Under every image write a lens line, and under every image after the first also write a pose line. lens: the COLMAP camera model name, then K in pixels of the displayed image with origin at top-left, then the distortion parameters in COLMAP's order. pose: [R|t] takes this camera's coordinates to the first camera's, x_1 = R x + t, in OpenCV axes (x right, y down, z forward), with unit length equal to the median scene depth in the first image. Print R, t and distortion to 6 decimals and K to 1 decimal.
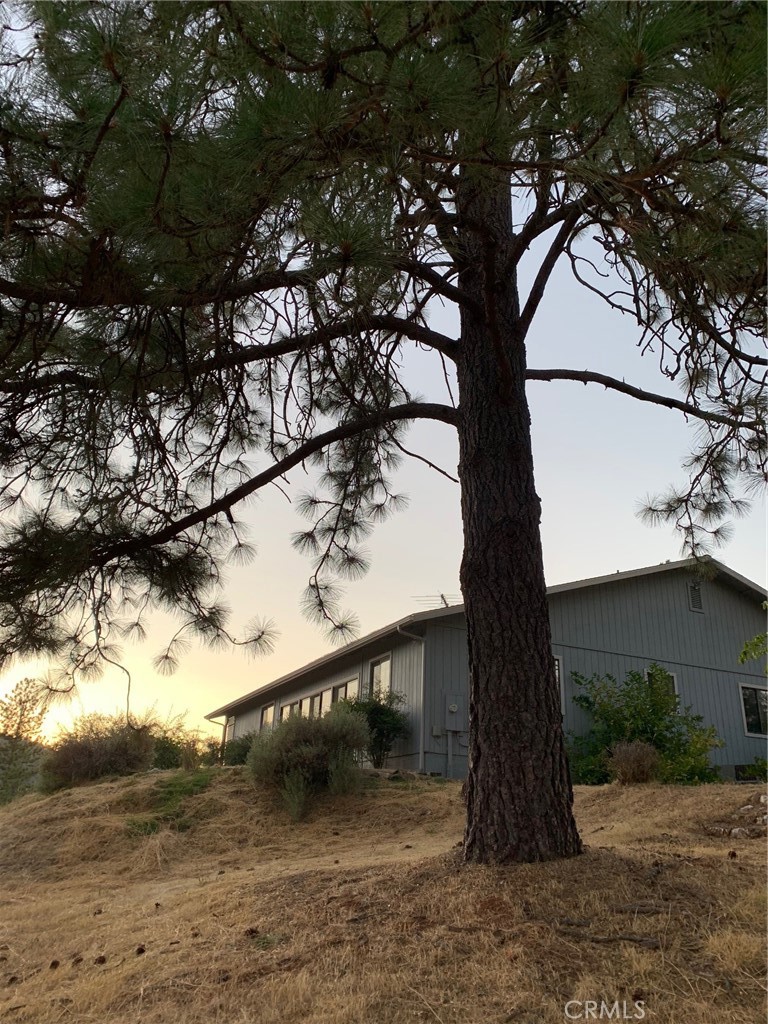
lens RADIAL K [[689.3, 0, 384.0], [0, 689.3, 512.0], [0, 0, 1]] dist [-0.001345, -0.002782]
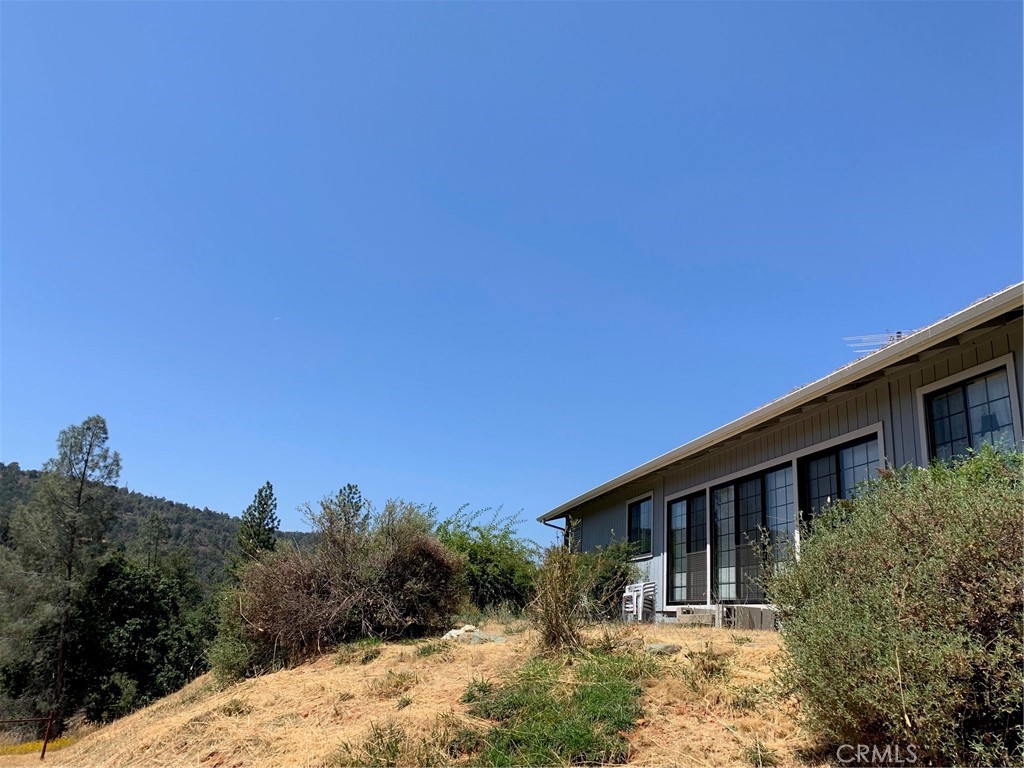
lens RADIAL K [[689.3, 0, 512.0], [0, 689.3, 384.0], [0, 0, 1]] dist [-0.001345, -0.002782]
pose [[0.965946, -0.049725, -0.253922, -0.091935], [0.071433, 0.994469, 0.076995, 0.093627], [0.248689, -0.092511, 0.964155, 0.291582]]
